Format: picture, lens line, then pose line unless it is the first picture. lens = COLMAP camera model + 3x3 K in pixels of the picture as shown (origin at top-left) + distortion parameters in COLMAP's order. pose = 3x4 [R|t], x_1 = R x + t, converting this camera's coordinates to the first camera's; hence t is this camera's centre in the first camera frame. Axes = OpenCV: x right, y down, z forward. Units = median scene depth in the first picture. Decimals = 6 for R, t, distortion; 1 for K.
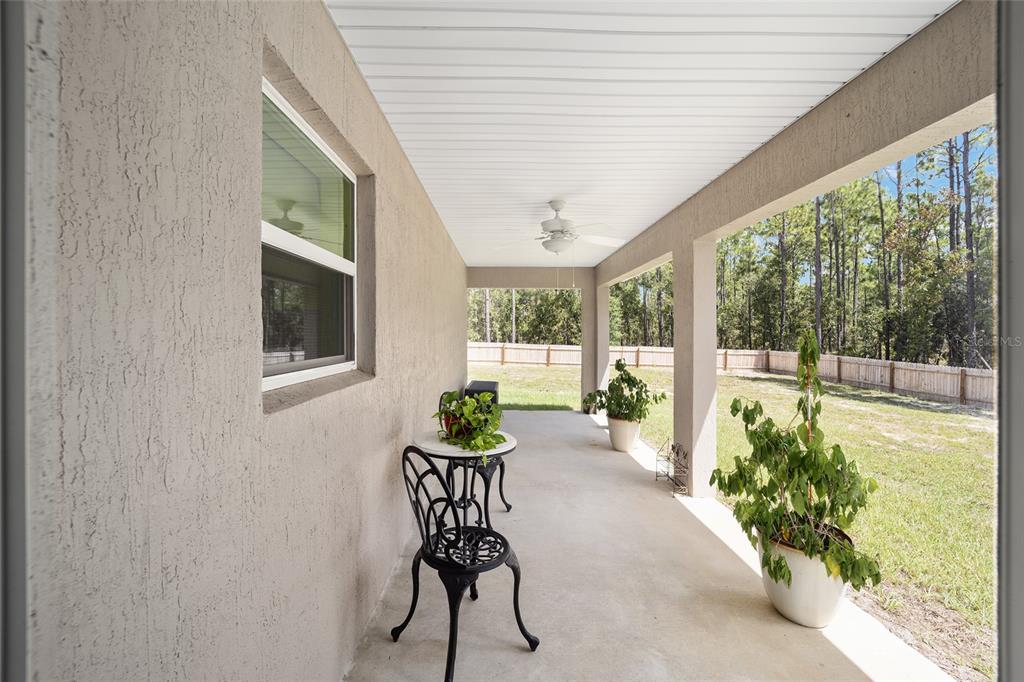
lens RADIAL K [[412.9, 0, 510.3], [0, 412.9, 334.5], [0, 0, 1]] dist [-0.005642, -0.000795]
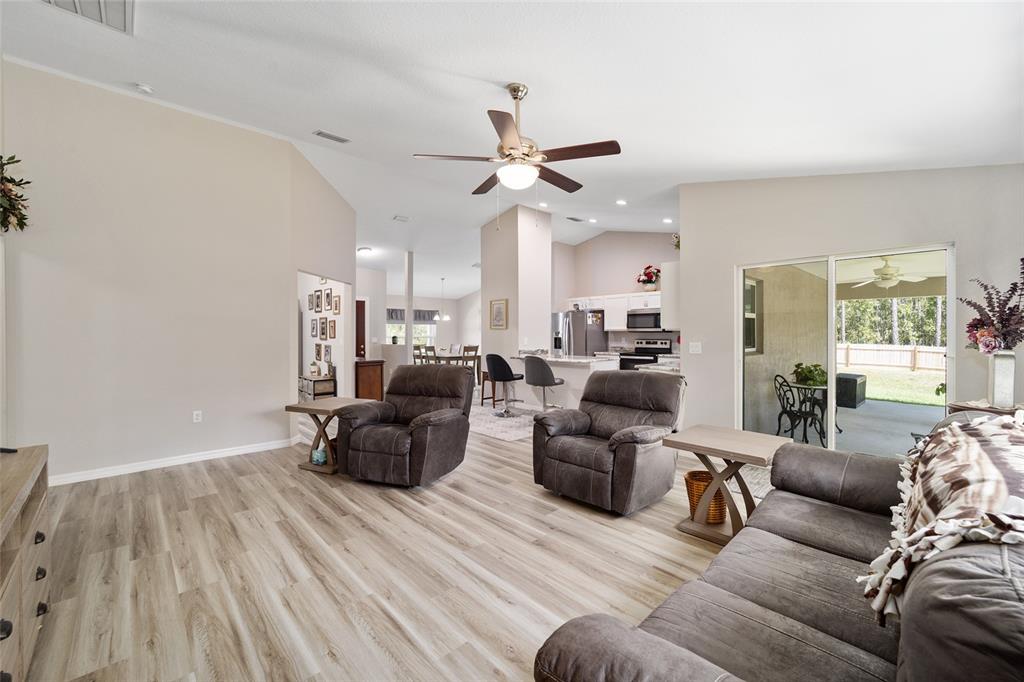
lens RADIAL K [[412.9, 0, 510.3], [0, 412.9, 334.5], [0, 0, 1]] dist [-0.005642, -0.000795]
pose [[0.669120, -0.001237, -0.743153, 0.364638], [0.000444, 0.999999, -0.001264, -0.015080], [0.743154, 0.000516, 0.669120, -1.304150]]
